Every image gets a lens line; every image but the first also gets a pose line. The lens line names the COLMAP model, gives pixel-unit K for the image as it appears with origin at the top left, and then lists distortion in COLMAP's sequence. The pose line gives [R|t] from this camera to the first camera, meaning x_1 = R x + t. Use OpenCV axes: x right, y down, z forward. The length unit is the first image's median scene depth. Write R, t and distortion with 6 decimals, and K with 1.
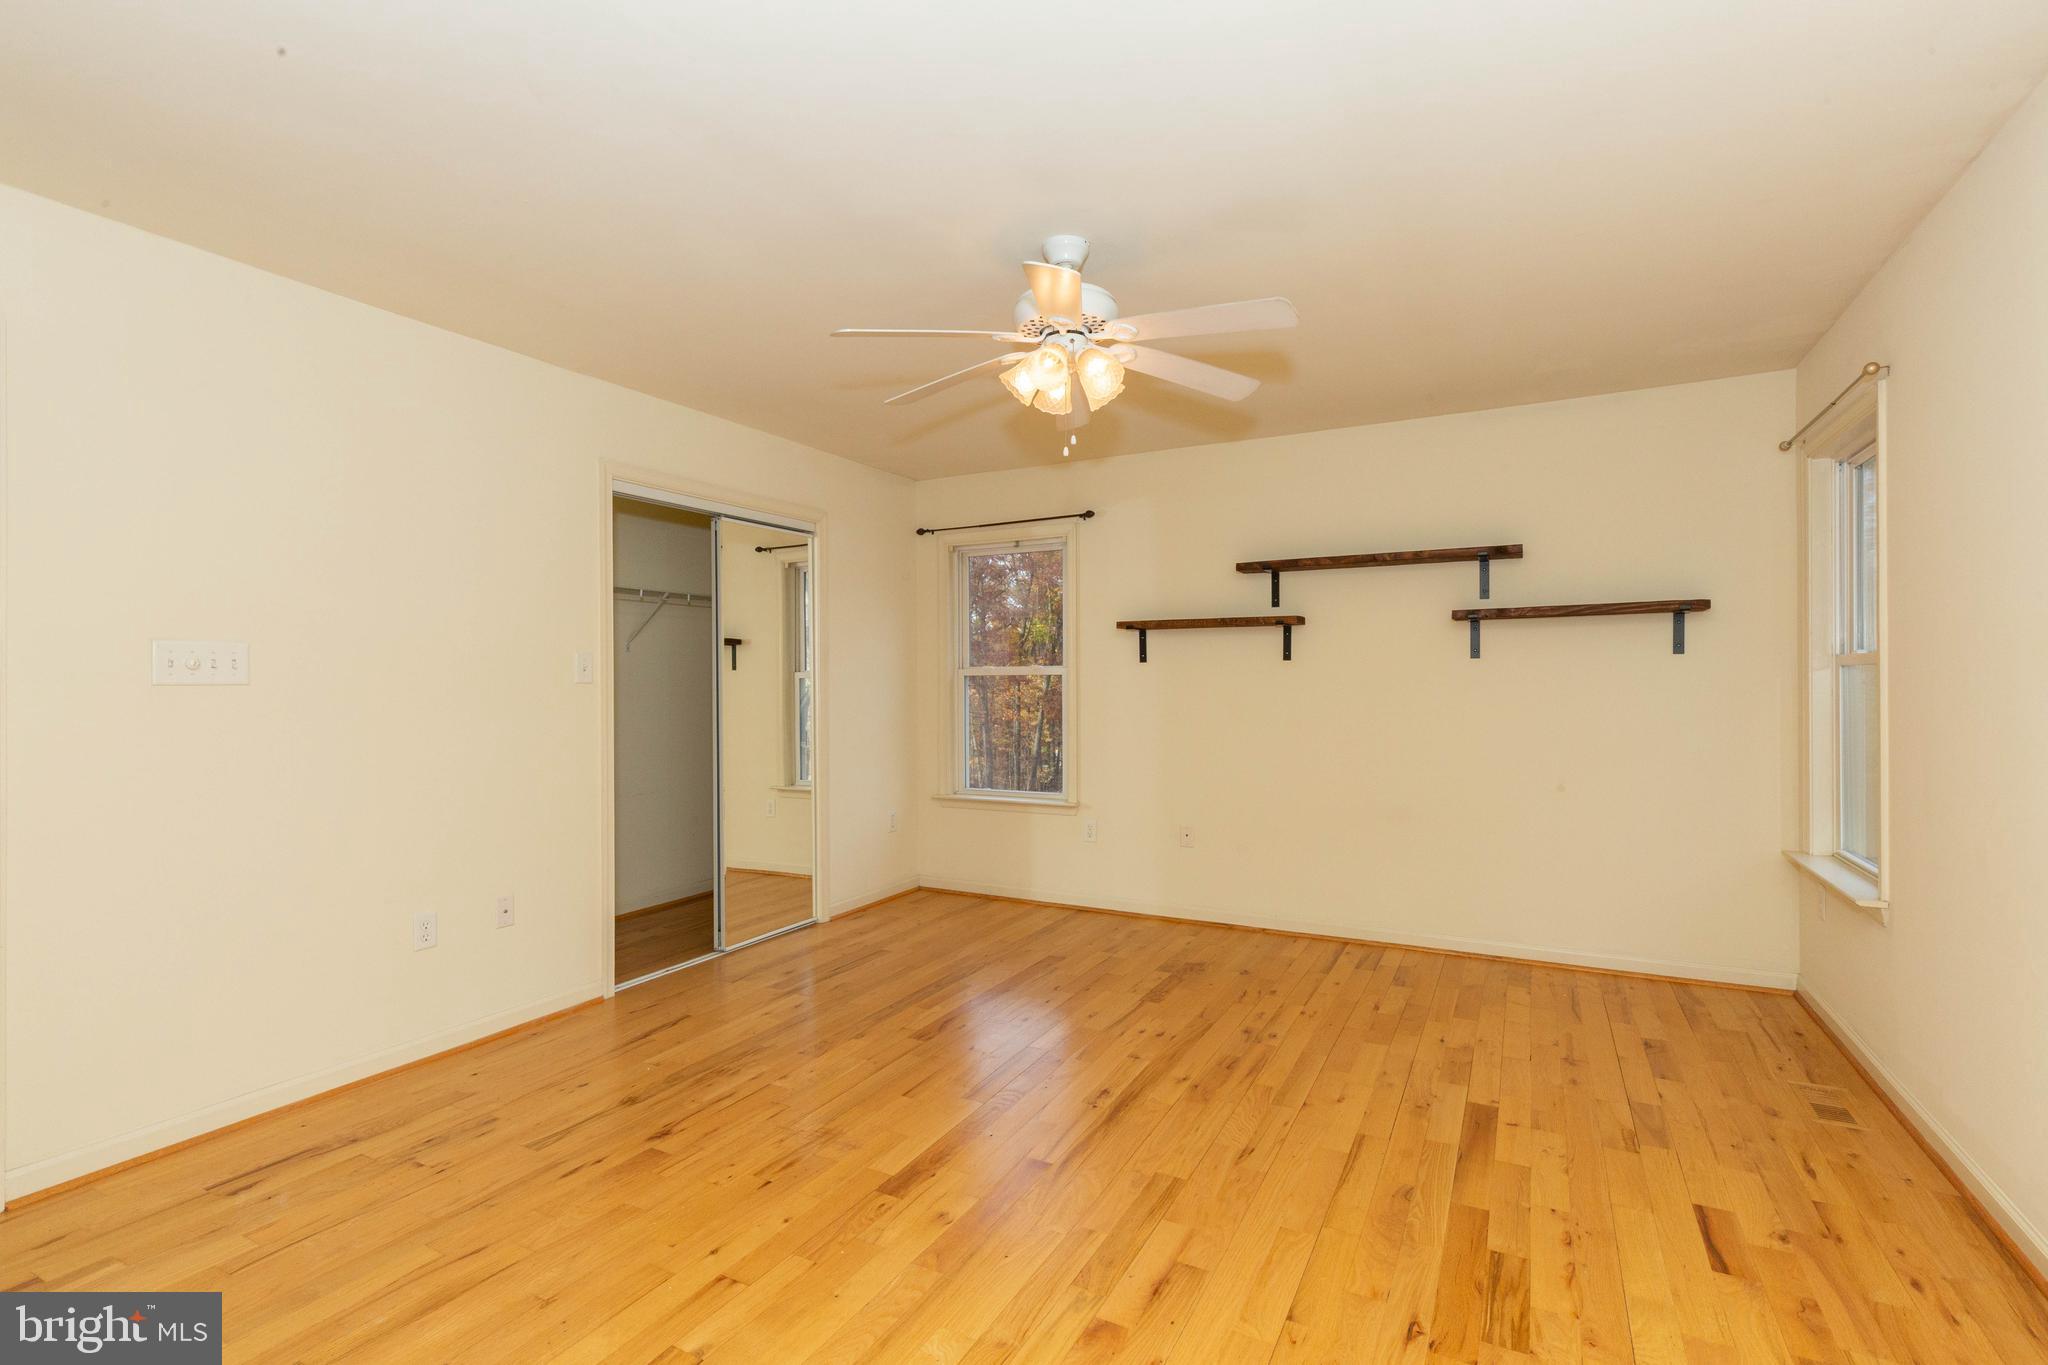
lens RADIAL K [[936.5, 0, 1021.1], [0, 936.5, 679.3], [0, 0, 1]] dist [0.005730, 0.000063]
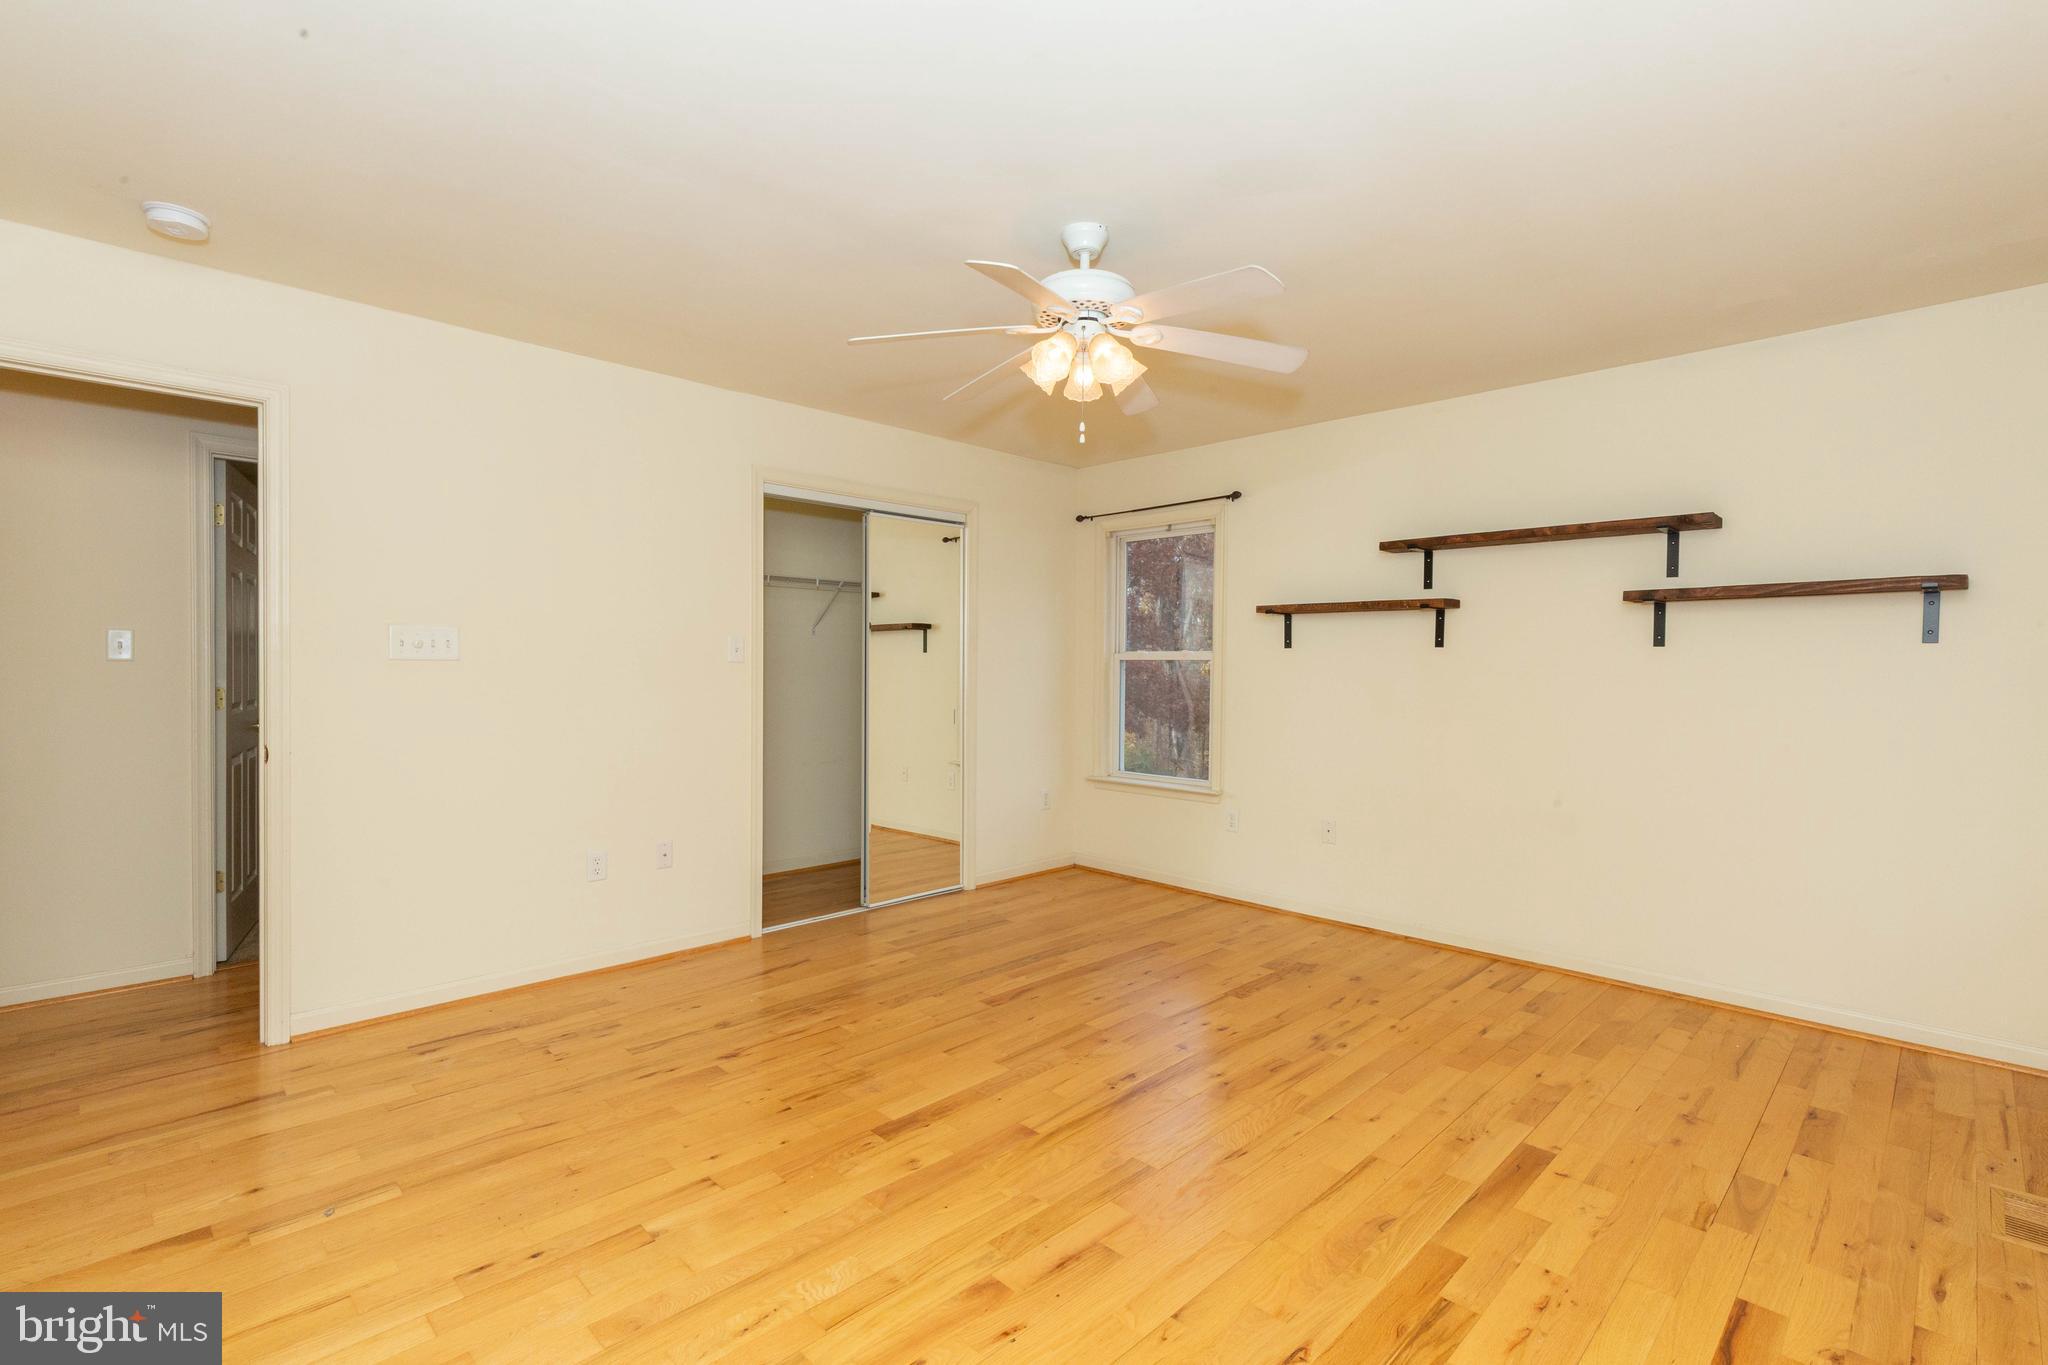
lens RADIAL K [[929.9, 0, 1027.8], [0, 929.9, 678.4], [0, 0, 1]] dist [0.004181, 0.000175]
pose [[0.956947, 0.017595, -0.289730, 0.217351], [-0.012731, 0.999745, 0.018663, -0.002242], [0.289984, -0.014171, 0.956926, 0.016133]]
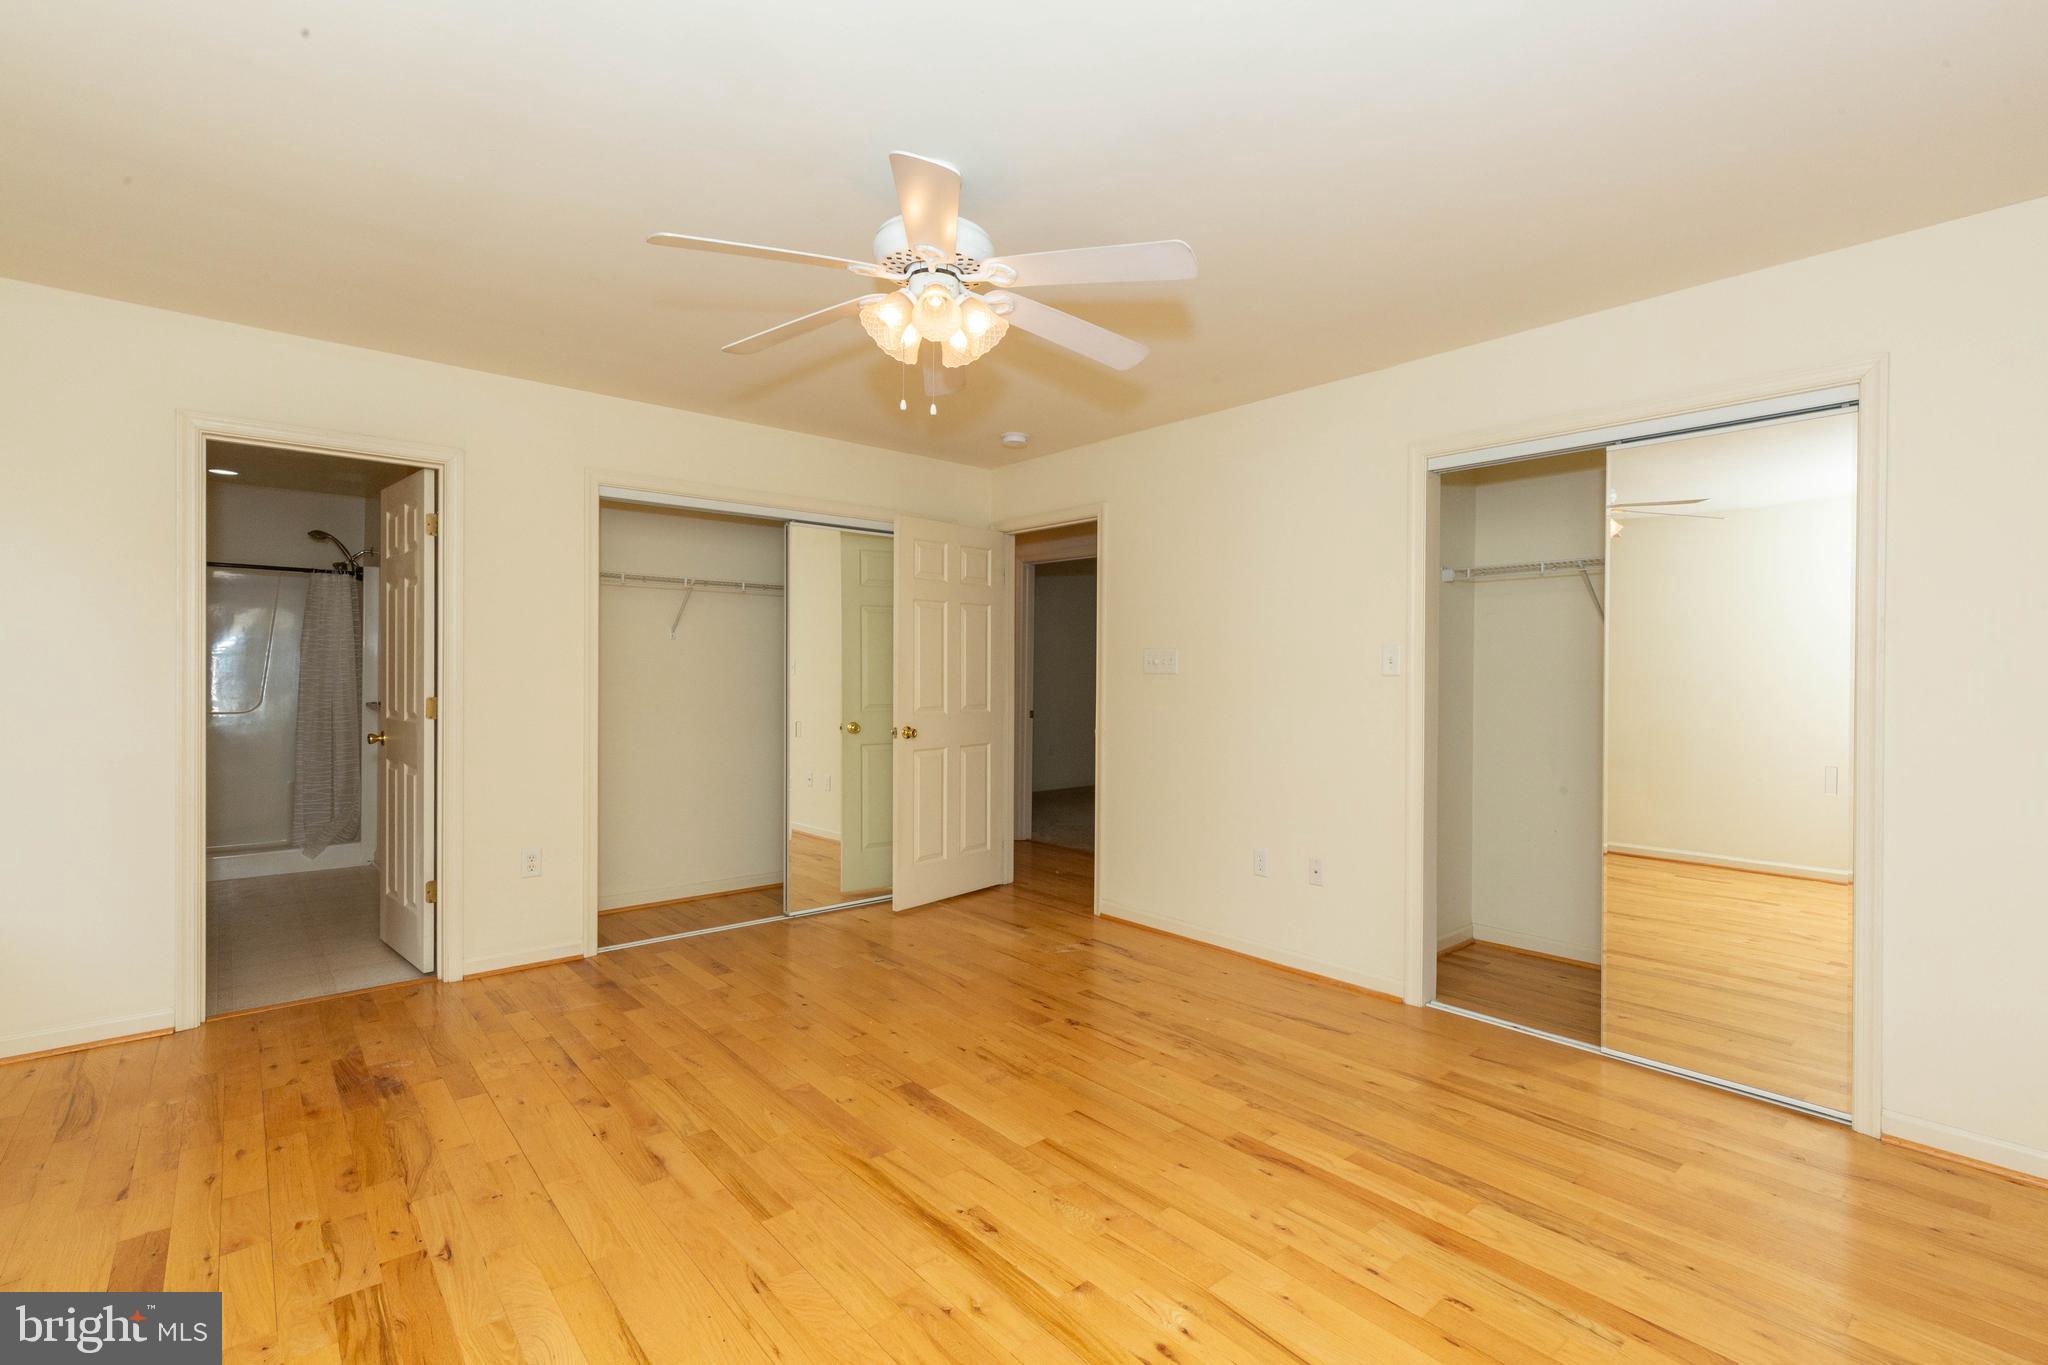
lens RADIAL K [[933.2, 0, 1031.6], [0, 933.2, 679.9], [0, 0, 1]] dist [0.004054, 0.000471]
pose [[-0.355718, 0.010809, -0.934531, 0.620833], [-0.004002, 0.999906, 0.013089, 0.001015], [0.934585, 0.008396, -0.355642, 1.055038]]
